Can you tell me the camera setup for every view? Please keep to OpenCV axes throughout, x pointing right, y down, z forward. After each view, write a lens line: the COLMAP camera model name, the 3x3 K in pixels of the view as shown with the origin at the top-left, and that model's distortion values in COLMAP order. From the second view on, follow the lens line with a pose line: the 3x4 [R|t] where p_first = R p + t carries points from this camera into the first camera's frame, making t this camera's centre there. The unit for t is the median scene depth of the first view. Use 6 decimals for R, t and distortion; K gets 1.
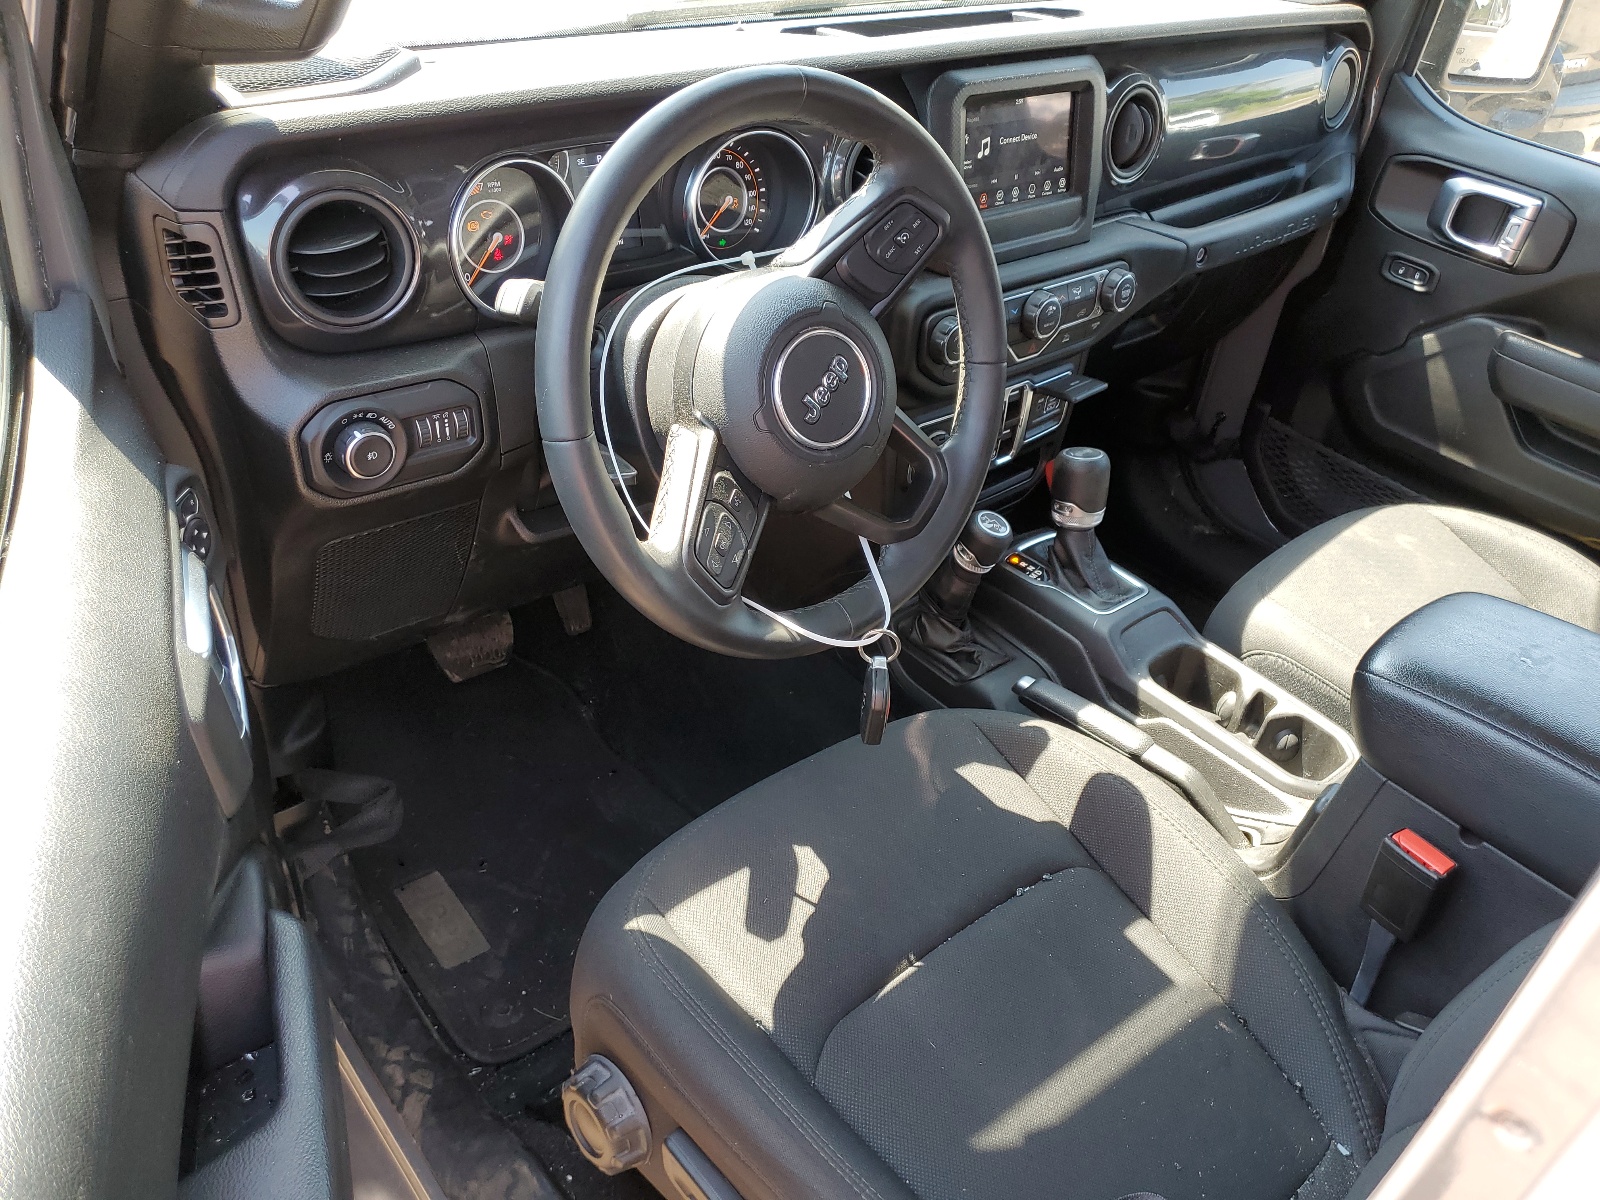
lens RADIAL K [[1225.2, 0, 800.0], [0, 1225.2, 600.0], [0, 0, 1]] dist [0.001093, -0.001812]
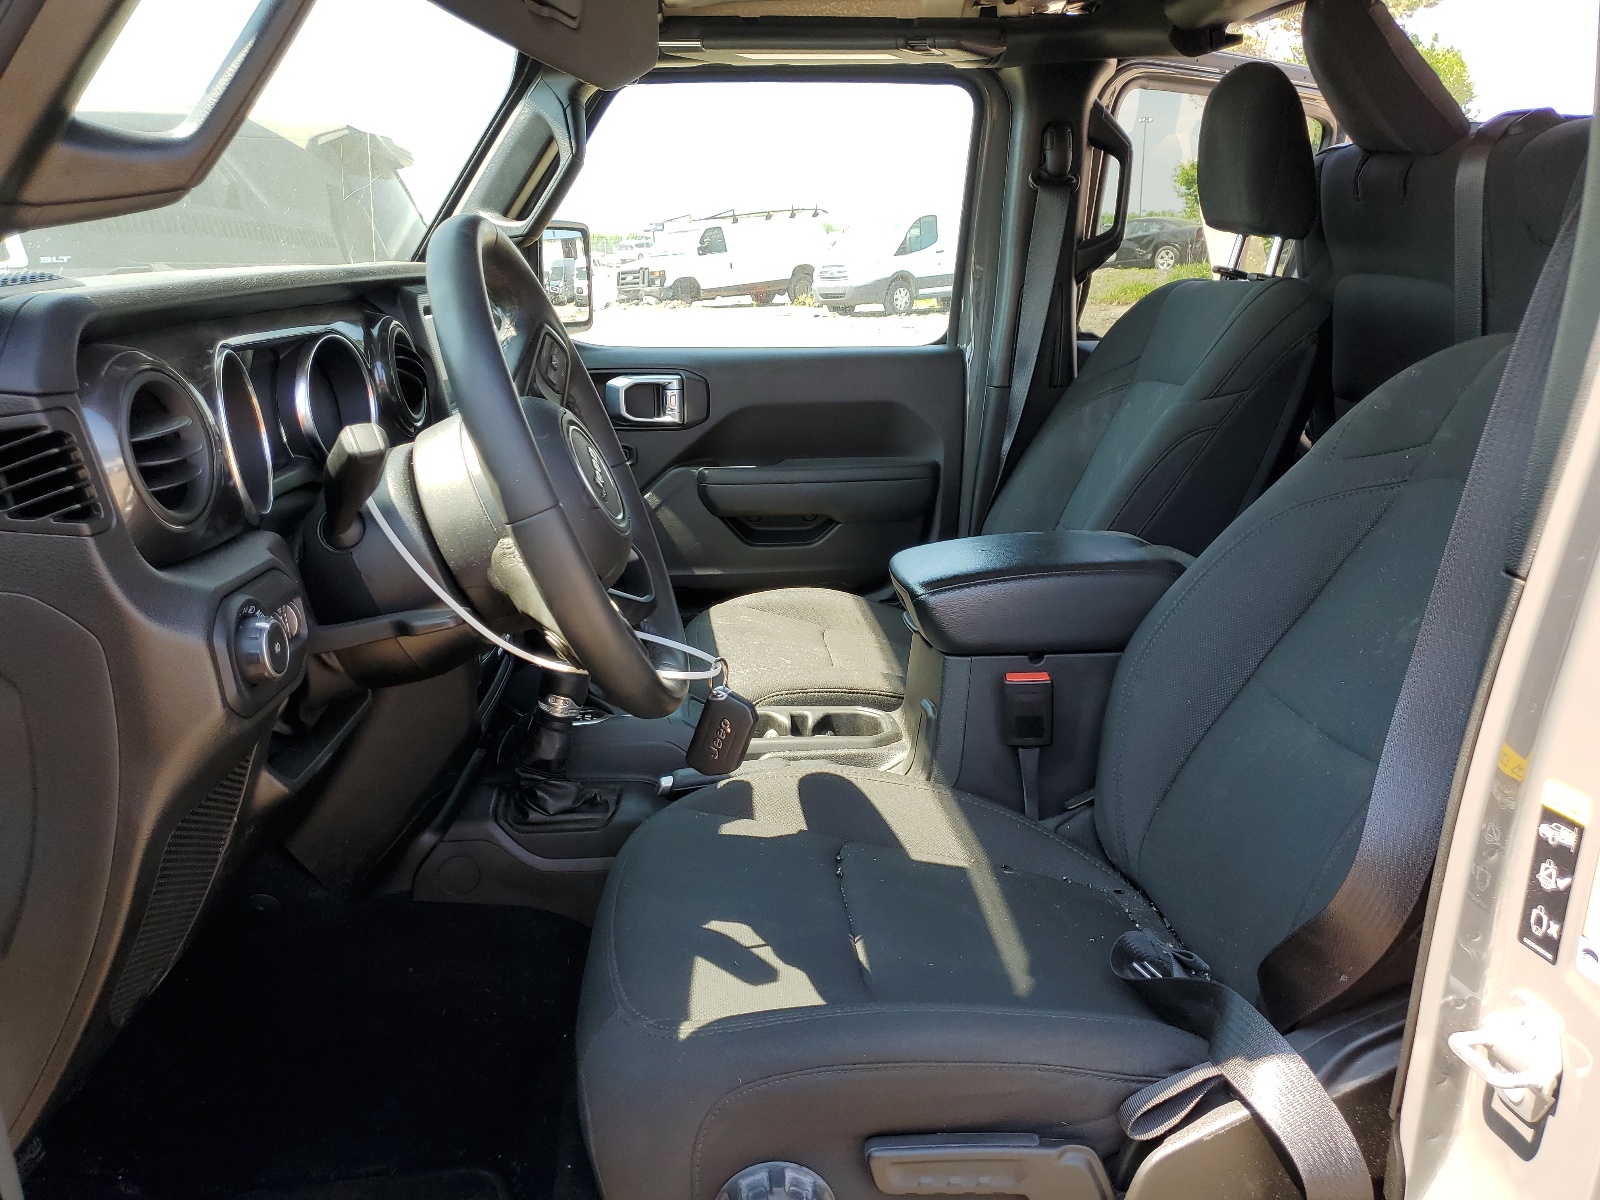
lens RADIAL K [[1199.9, 0, 800.0], [0, 1199.9, 600.0], [0, 0, 1]] dist [-0.001603, -0.001780]
pose [[0.618647, -0.320528, 0.717313, -0.438826], [0.520480, 0.851116, -0.068570, 0.062666], [-0.588538, 0.415767, 0.693369, 0.116451]]
